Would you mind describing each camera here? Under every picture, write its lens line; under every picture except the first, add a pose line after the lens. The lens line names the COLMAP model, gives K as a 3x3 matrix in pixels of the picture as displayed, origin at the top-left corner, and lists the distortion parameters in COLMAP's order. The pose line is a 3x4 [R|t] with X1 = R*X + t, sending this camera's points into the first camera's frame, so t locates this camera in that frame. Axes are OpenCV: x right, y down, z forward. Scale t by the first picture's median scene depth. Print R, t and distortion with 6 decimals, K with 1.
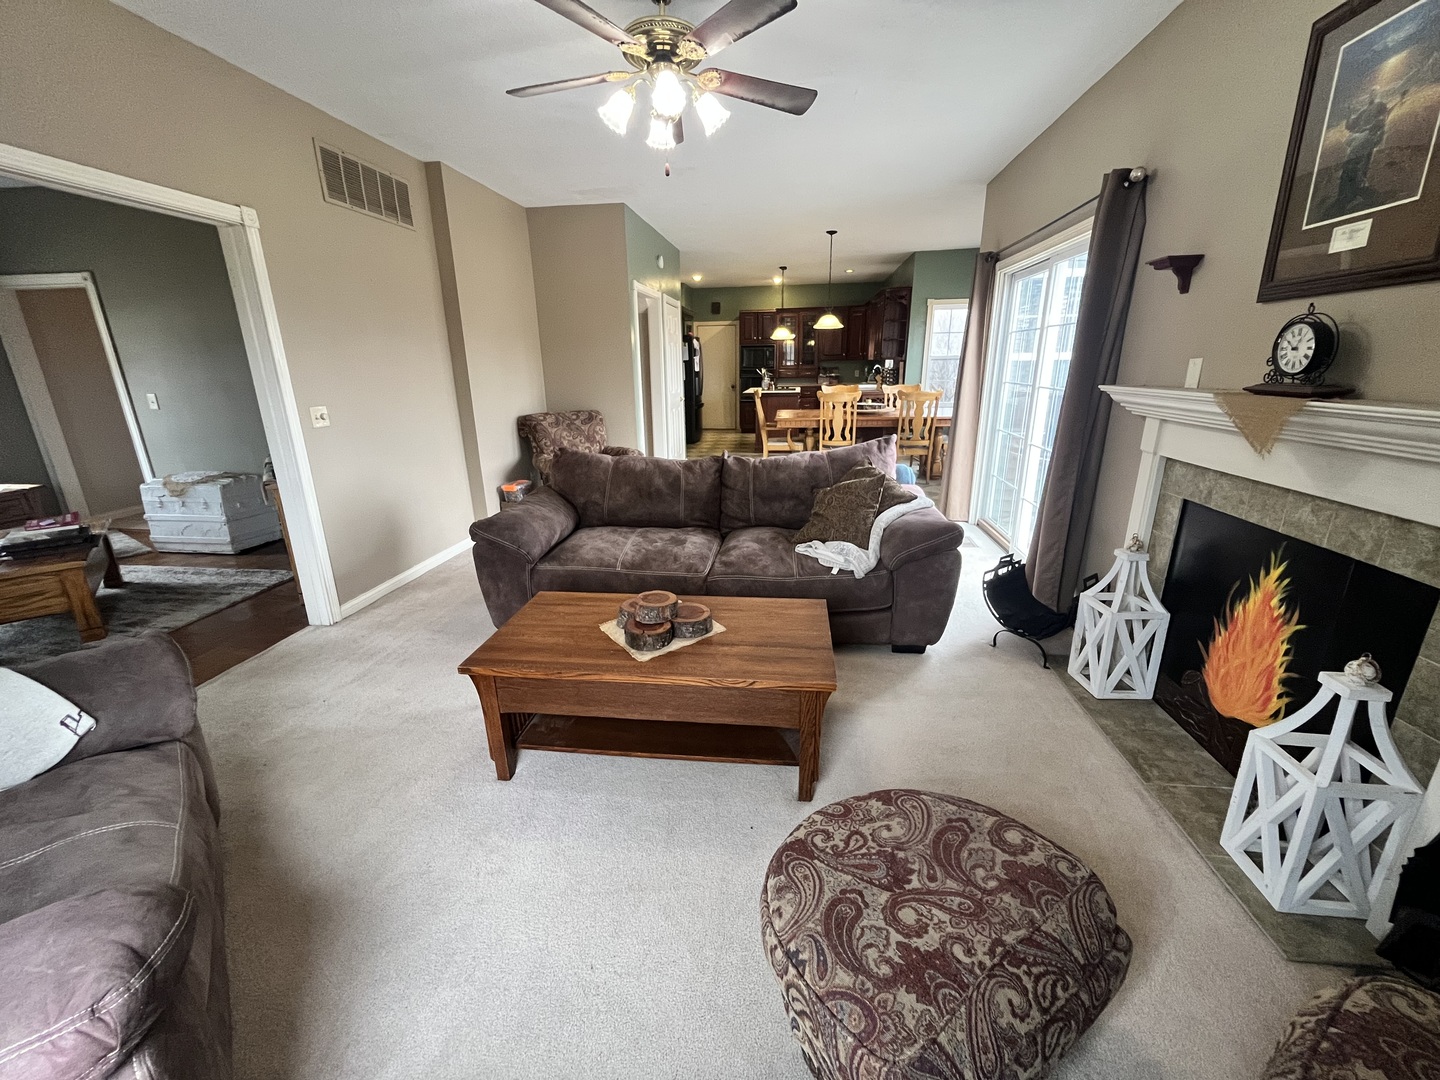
lens RADIAL K [[589.8, 0, 720.0], [0, 589.8, 540.0], [0, 0, 1]] dist [-0.001732, -0.000327]
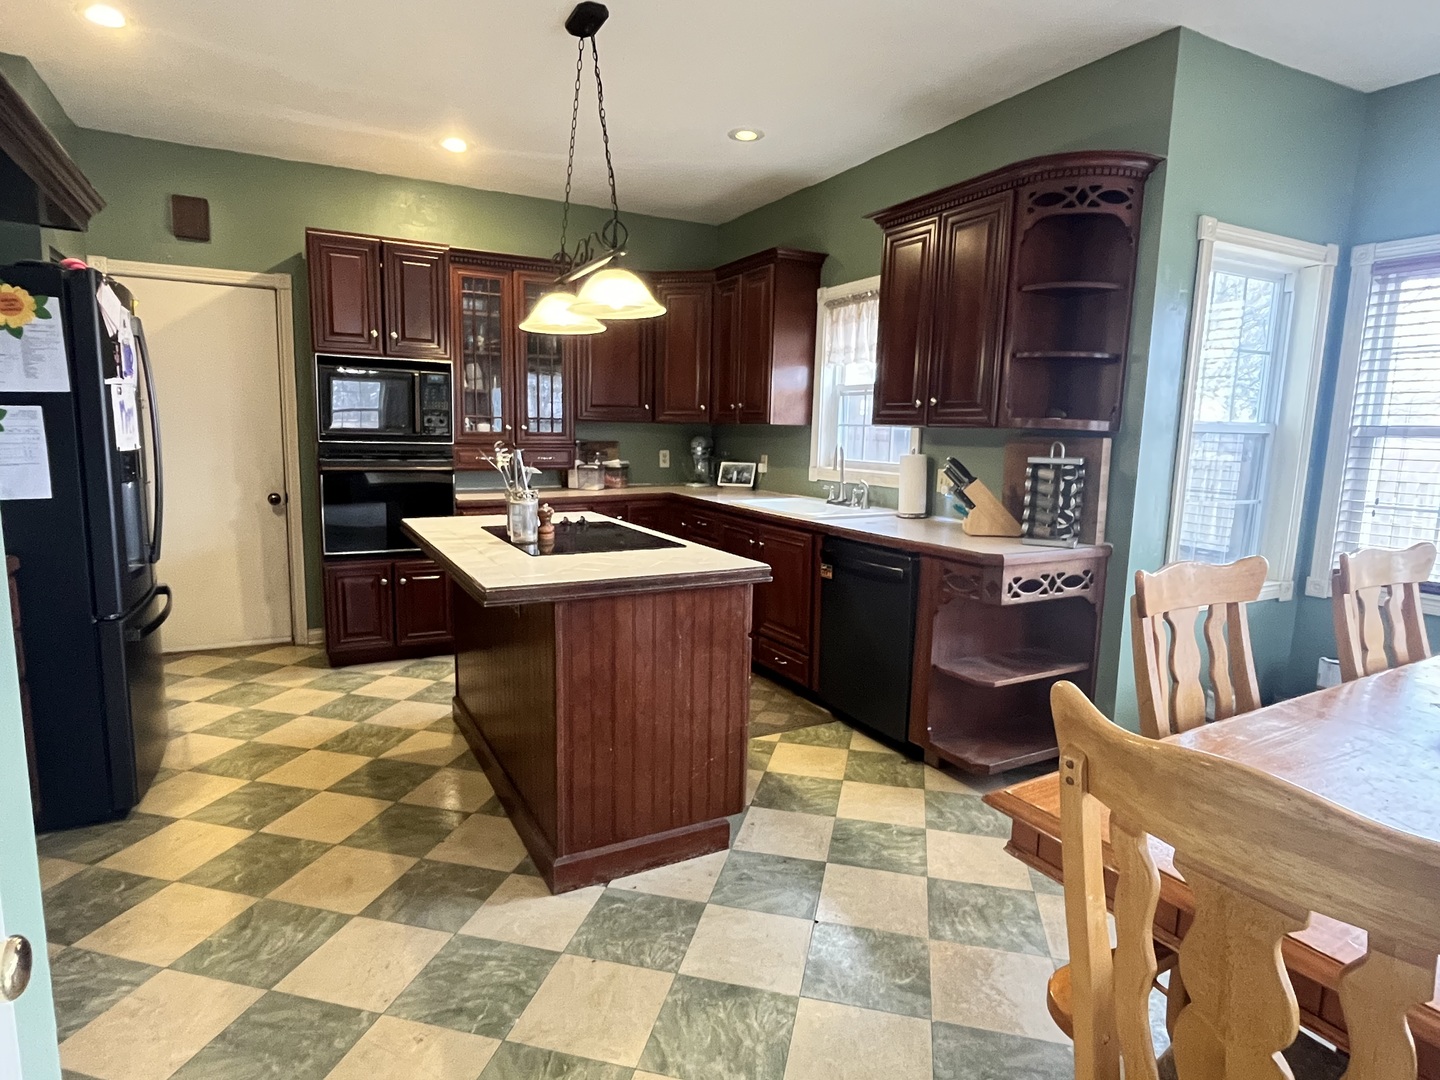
lens RADIAL K [[798.5, 0, 720.0], [0, 798.5, 540.0], [0, 0, 1]] dist [0.000447, 0.000103]
pose [[0.810458, -0.050582, 0.583608, -0.035907], [0.139363, 0.984310, -0.108222, -0.202332], [-0.568977, 0.169043, 0.804791, 0.683539]]
